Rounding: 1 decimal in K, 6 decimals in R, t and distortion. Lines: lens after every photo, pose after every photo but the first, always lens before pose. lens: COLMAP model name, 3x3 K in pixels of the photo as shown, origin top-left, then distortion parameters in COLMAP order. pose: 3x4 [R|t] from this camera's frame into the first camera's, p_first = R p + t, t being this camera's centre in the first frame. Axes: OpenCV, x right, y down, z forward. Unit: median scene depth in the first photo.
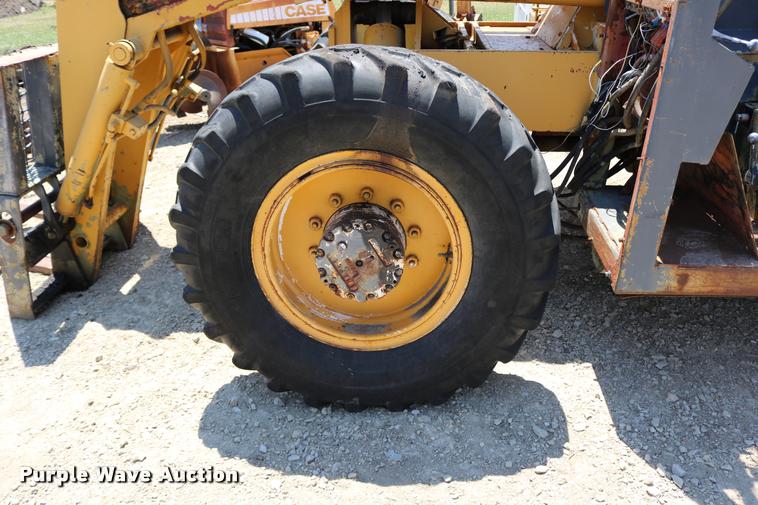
lens RADIAL K [[624.5, 0, 378.5], [0, 624.5, 253.9], [0, 0, 1]] dist [-0.152203, 0.118043]
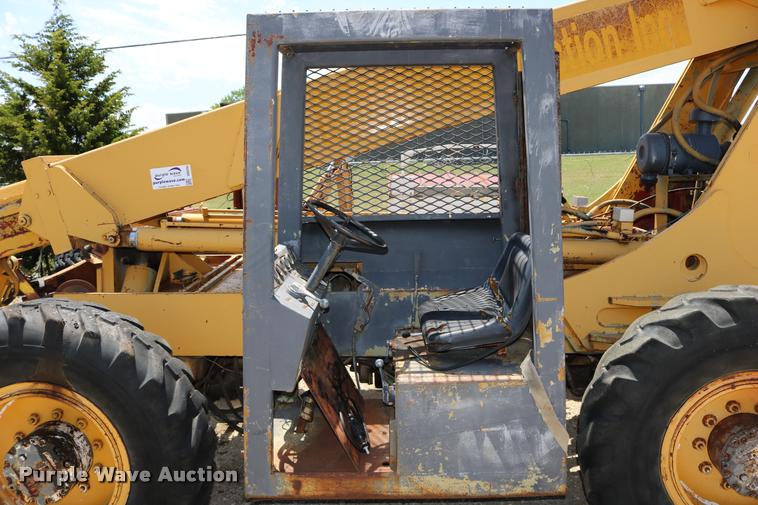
lens RADIAL K [[624.5, 0, 383.9], [0, 624.5, 255.9], [0, 0, 1]] dist [-0.152203, 0.118043]
pose [[0.998072, -0.007433, 0.061616, 0.598187], [0.024812, 0.957801, -0.286361, -0.041473], [-0.056887, 0.287338, 0.956139, -0.298306]]
